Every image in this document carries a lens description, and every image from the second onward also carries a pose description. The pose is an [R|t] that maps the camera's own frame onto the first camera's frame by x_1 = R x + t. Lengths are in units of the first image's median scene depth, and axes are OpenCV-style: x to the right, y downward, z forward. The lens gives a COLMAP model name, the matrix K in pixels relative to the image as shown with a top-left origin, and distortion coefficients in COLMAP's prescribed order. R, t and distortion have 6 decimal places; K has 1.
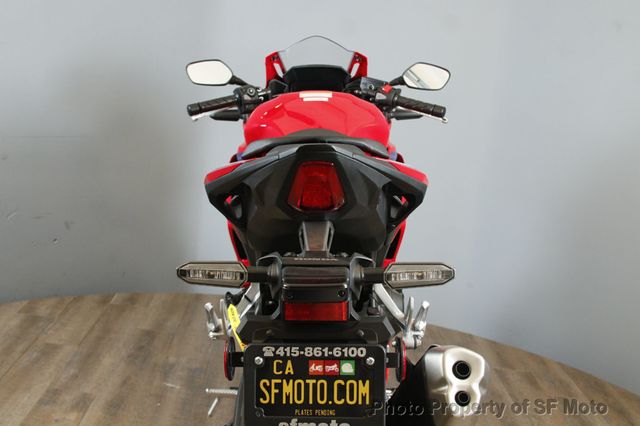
lens RADIAL K [[836.1, 0, 321.1], [0, 836.1, 213.5], [0, 0, 1]] dist [-0.135025, 0.000000]
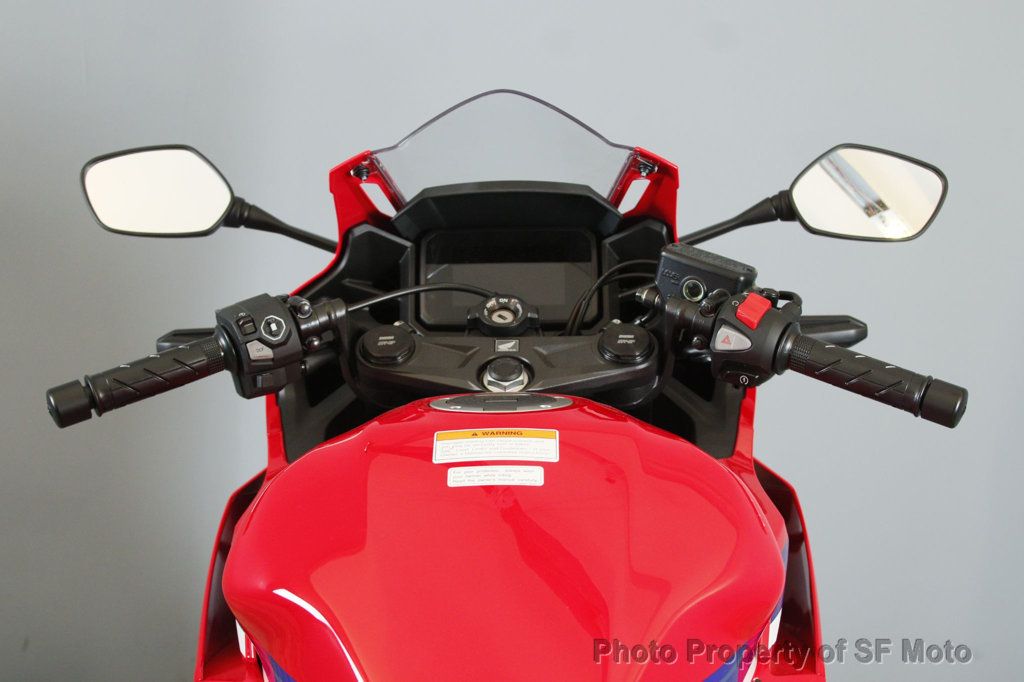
lens RADIAL K [[1765.3, 0, 512.7], [0, 1765.3, 341.1], [0, 0, 1]] dist [-0.044295, 0.000000]
pose [[0.999778, -0.014155, -0.015622, 0.006797], [0.015342, 0.996785, 0.078645, -0.187113], [0.014458, -0.078867, 0.996780, 0.401182]]
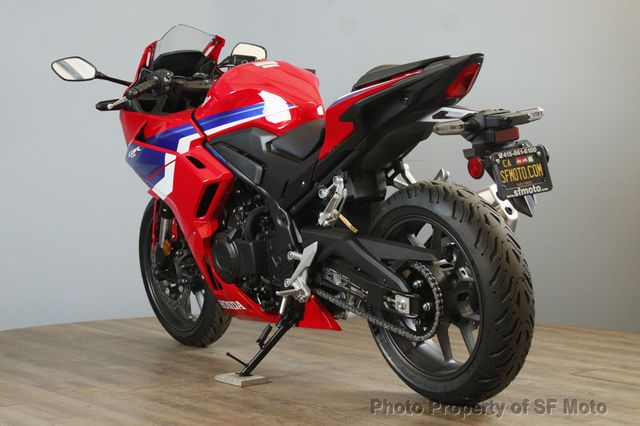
lens RADIAL K [[1318.9, 0, 320.2], [0, 1318.9, 213.3], [0, 0, 1]] dist [0.003320, 0.000000]
pose [[0.796252, -0.156816, 0.584287, -1.006396], [0.212113, 0.976875, -0.026881, 0.132591], [-0.566560, 0.145339, 0.811102, -0.557014]]
